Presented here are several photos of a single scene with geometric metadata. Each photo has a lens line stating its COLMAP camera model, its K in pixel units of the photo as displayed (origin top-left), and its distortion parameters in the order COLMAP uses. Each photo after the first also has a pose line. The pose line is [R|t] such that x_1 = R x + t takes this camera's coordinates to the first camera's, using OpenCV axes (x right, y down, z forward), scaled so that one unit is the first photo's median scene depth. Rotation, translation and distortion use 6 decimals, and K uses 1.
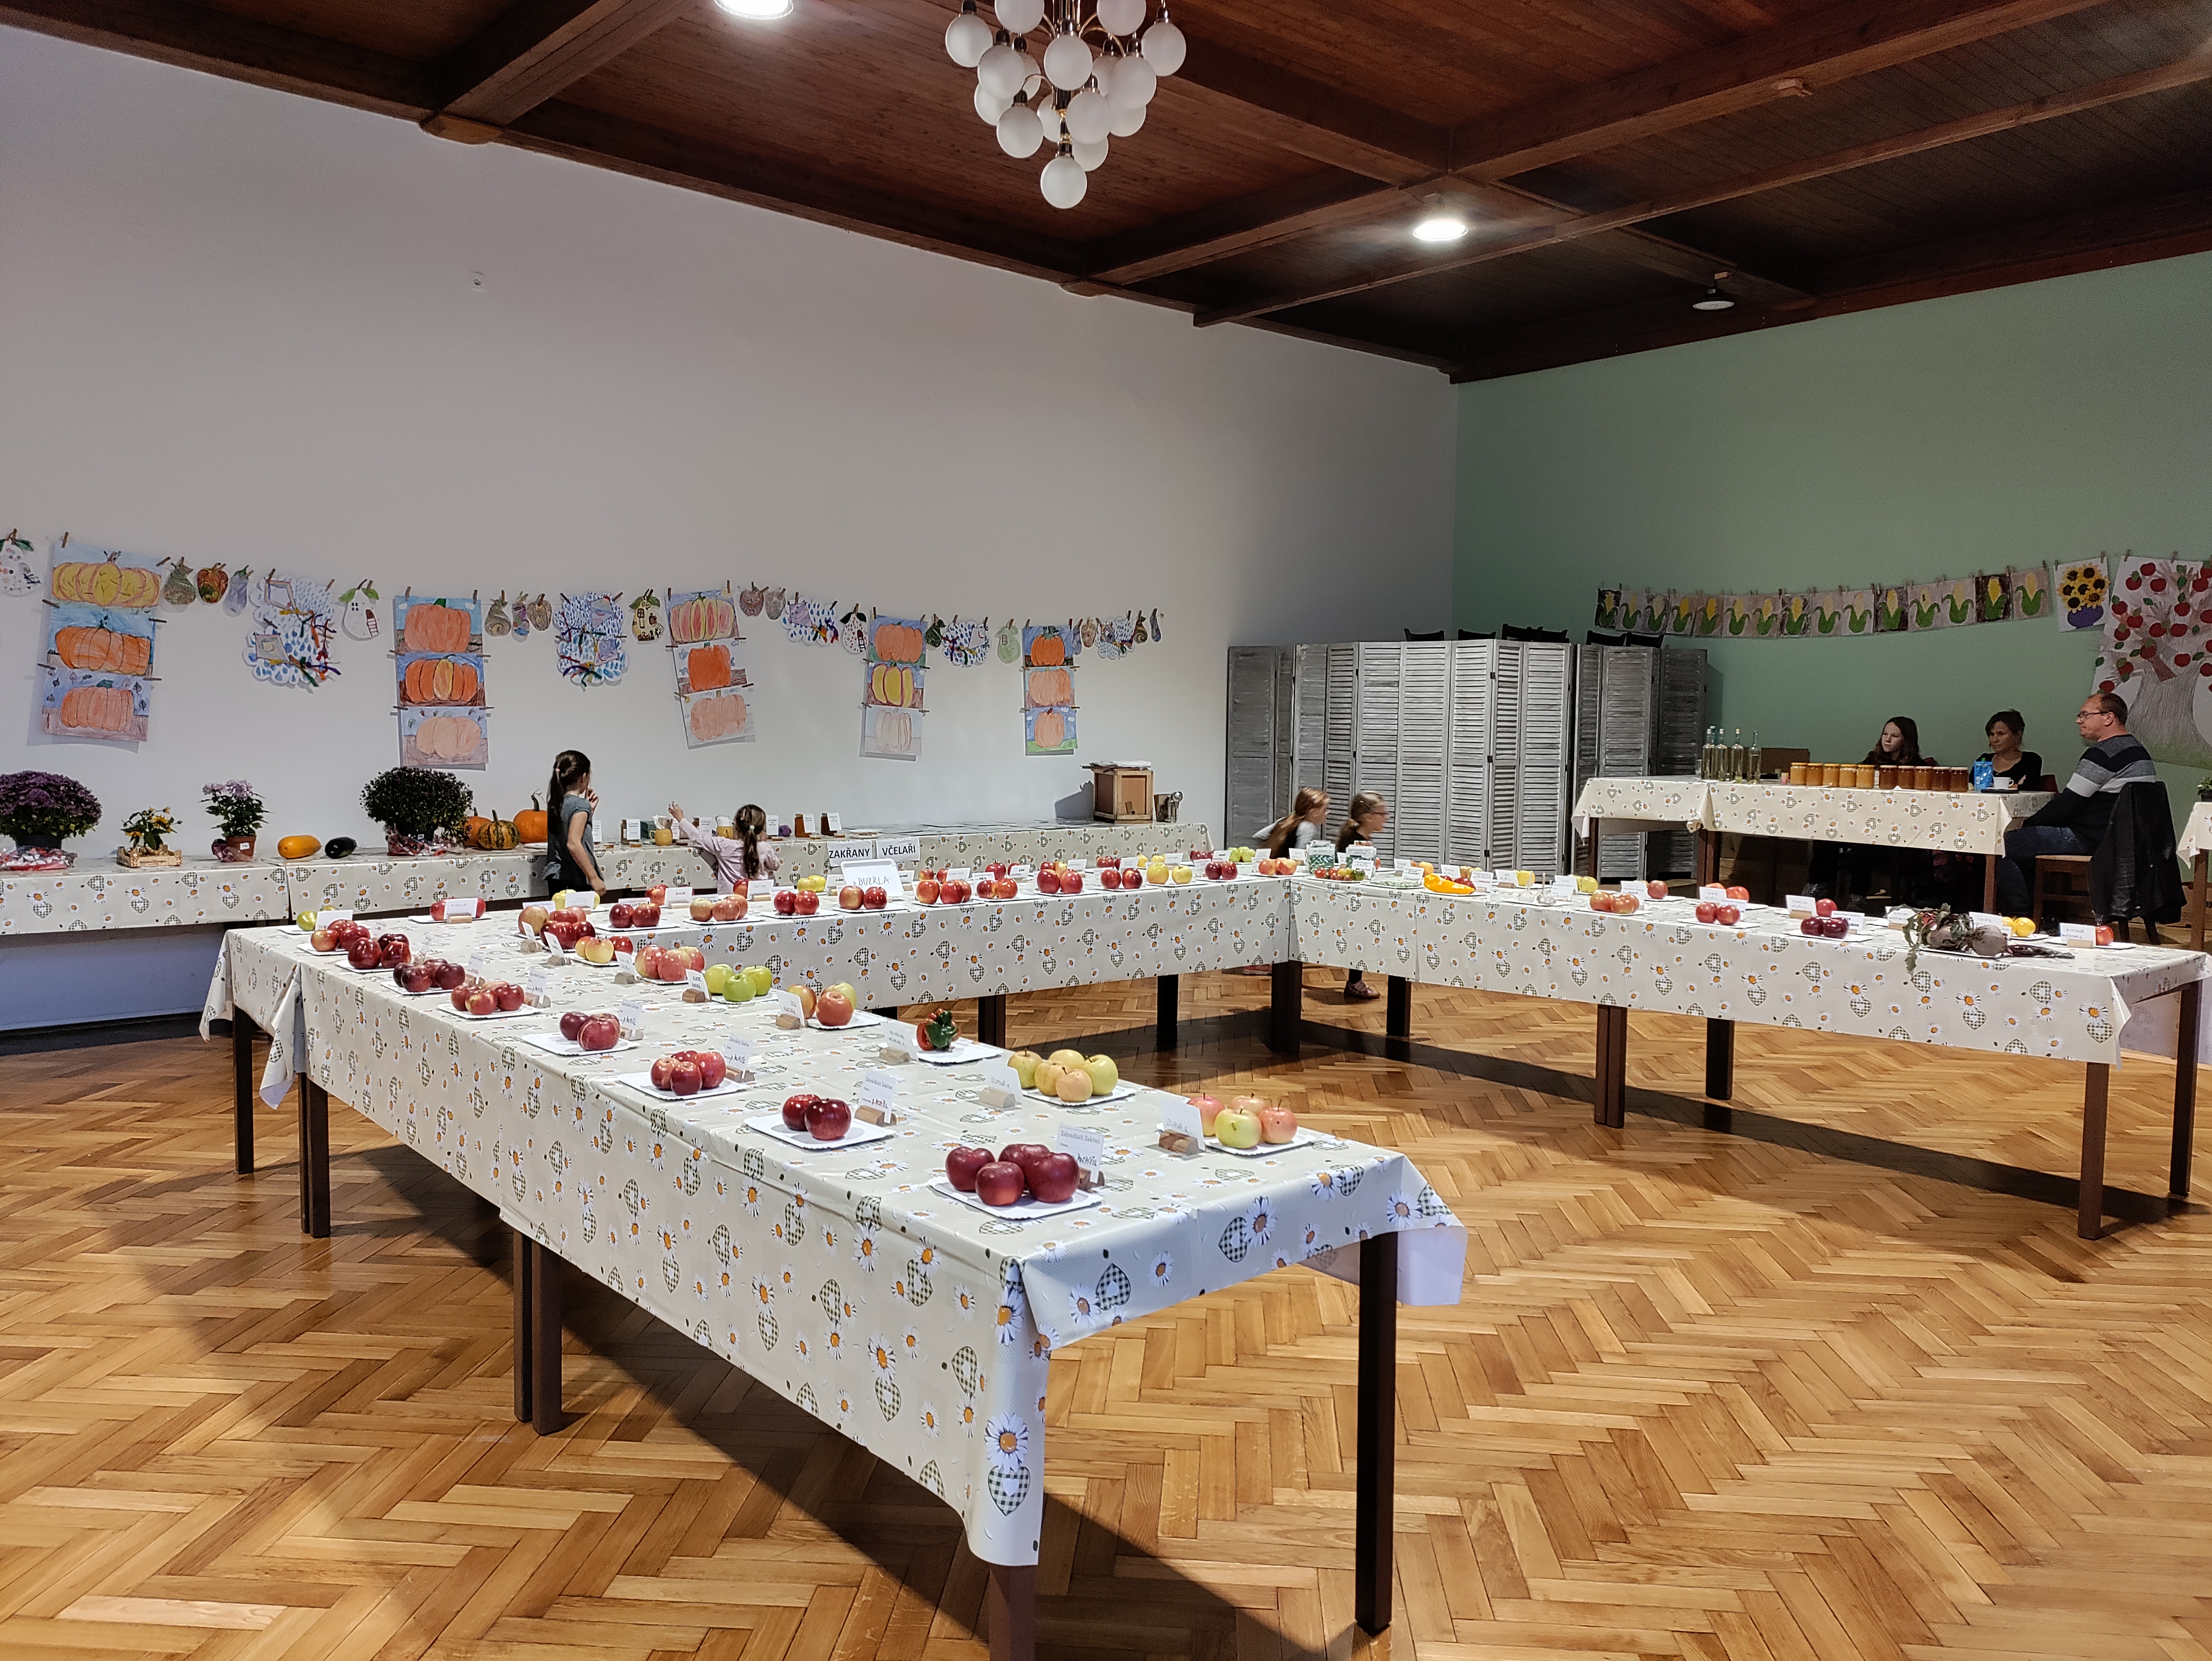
lens RADIAL K [[1646.6, 0, 1107.0], [0, 1646.6, 831.0], [0, 0, 1]] dist [0.020861, -0.005318]
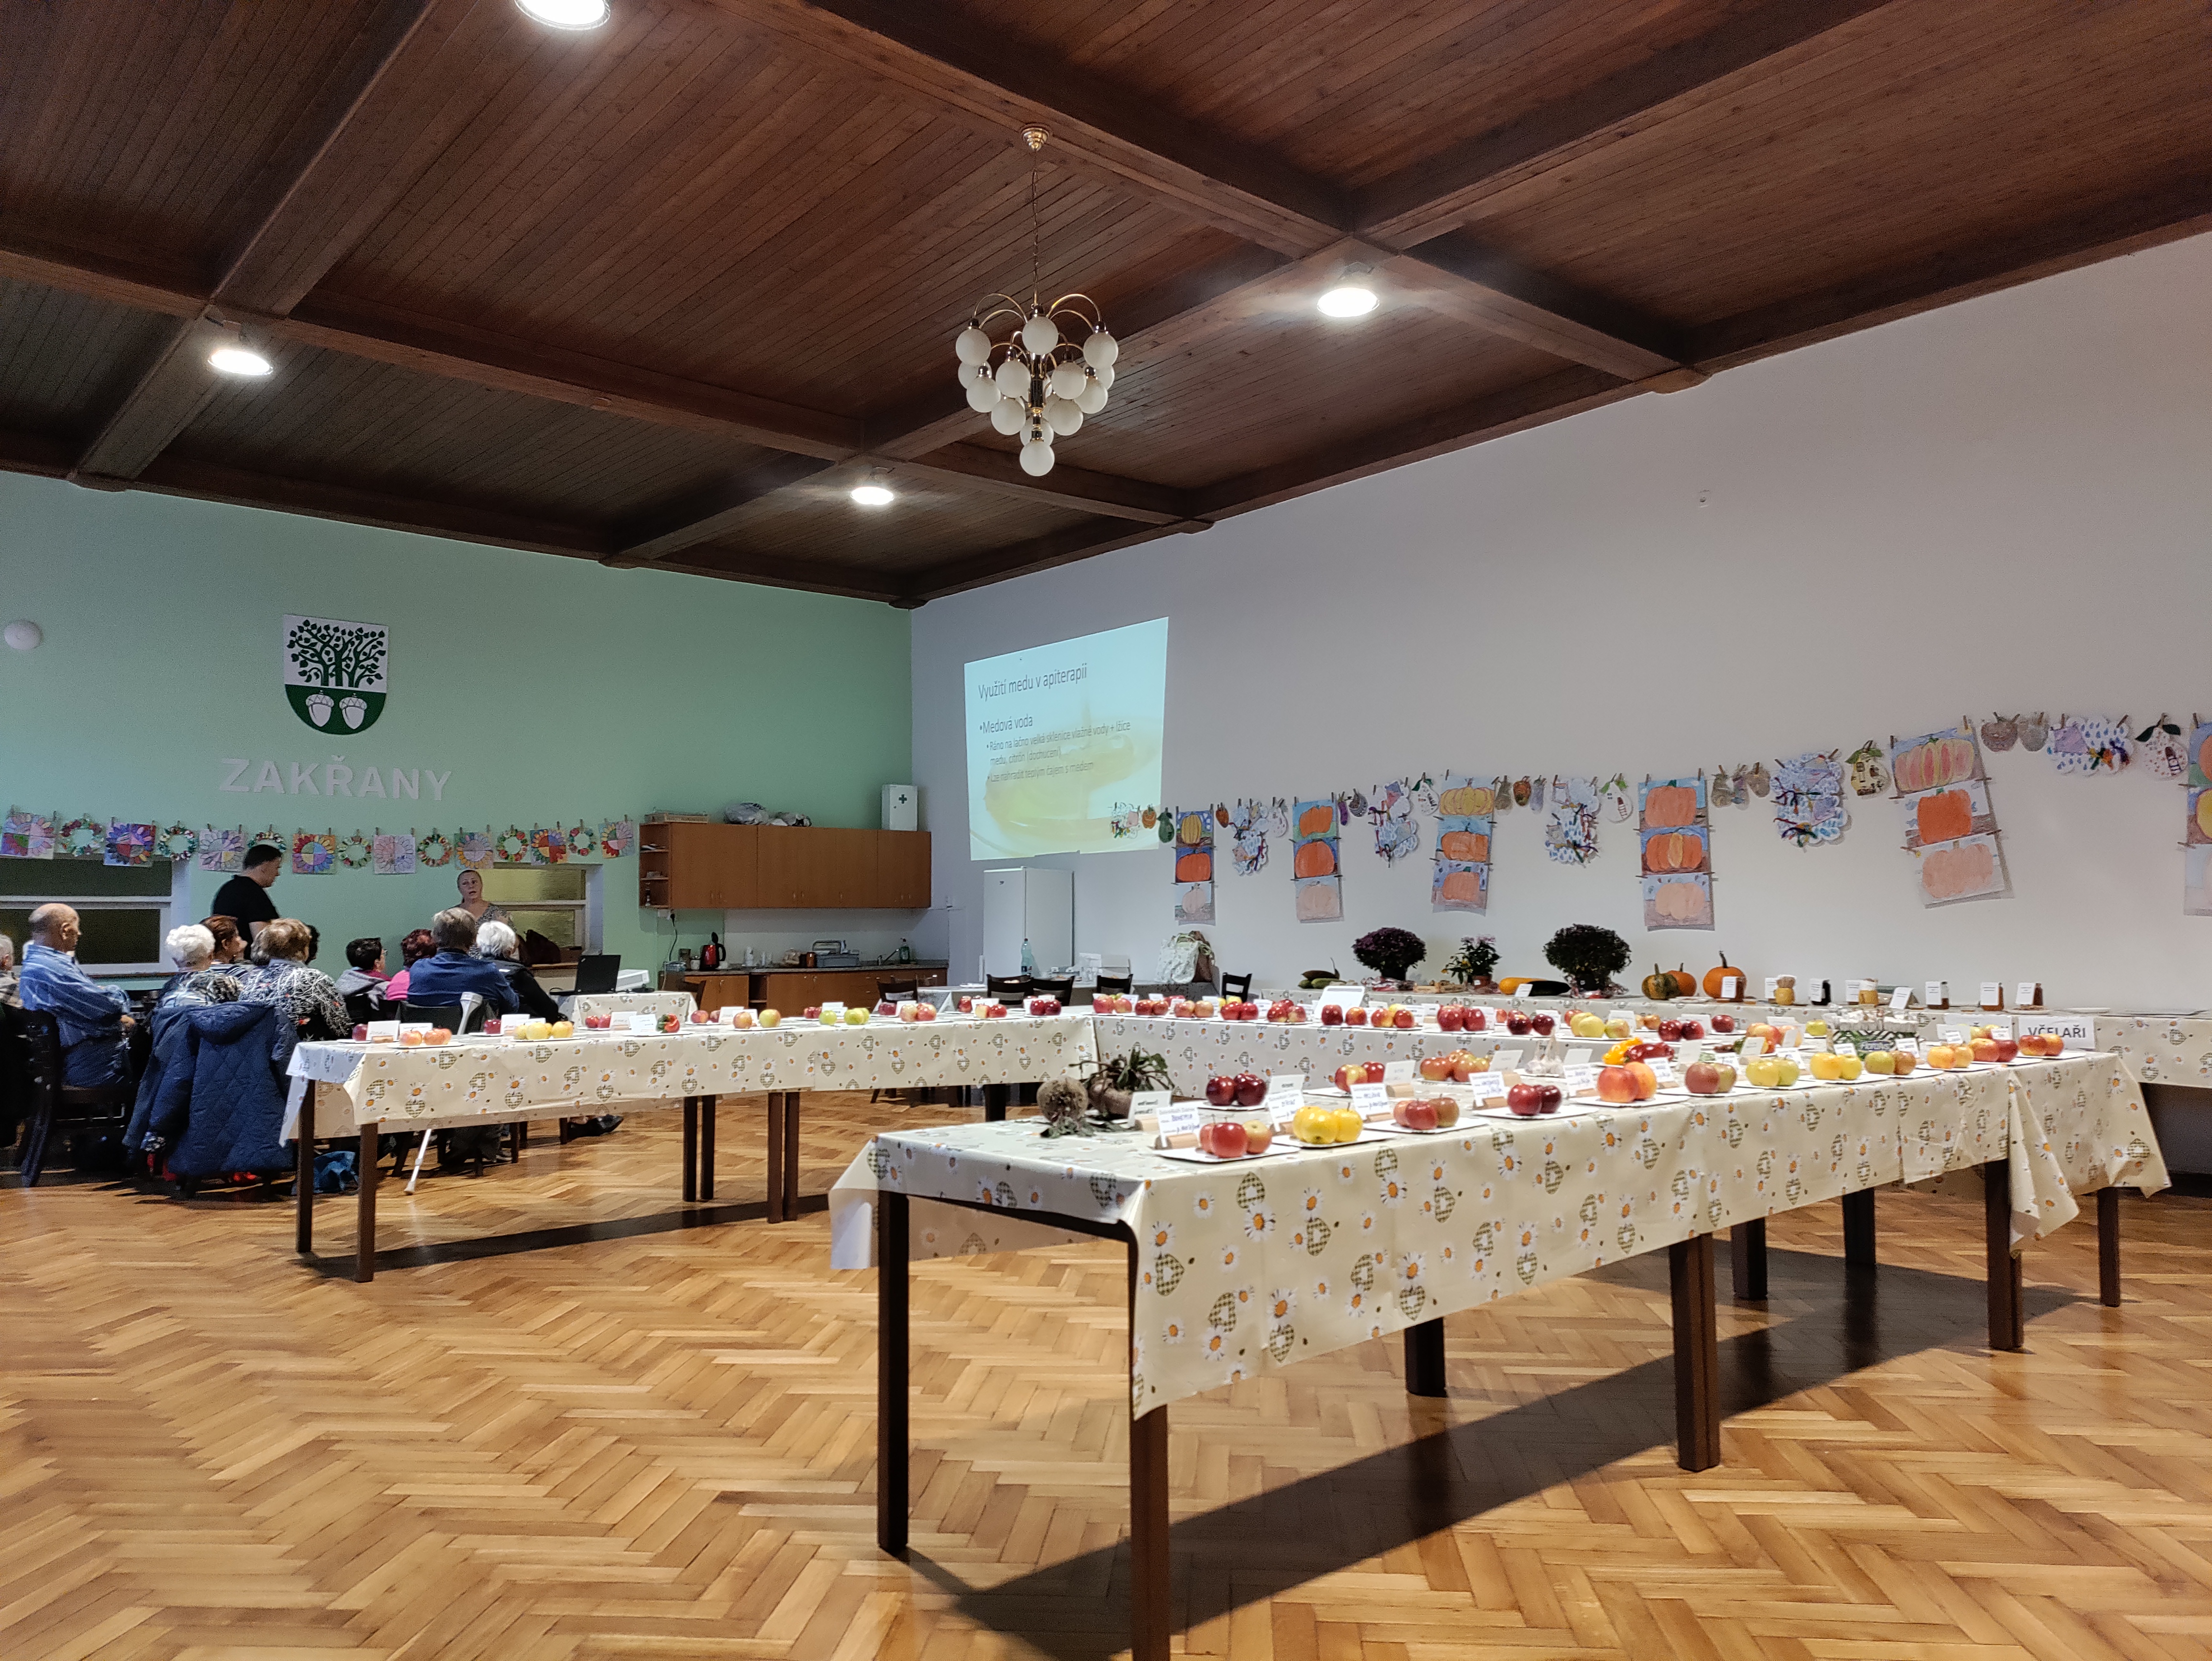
lens RADIAL K [[1646.6, 0, 1110.6], [0, 1646.6, 837.2], [0, 0, 1]] dist [0.020861, -0.005318]
pose [[-0.020946, -0.074320, -0.997014, 0.725951], [-0.061919, 0.995415, -0.072900, 0.006378], [0.997861, 0.060207, -0.025452, 0.626967]]
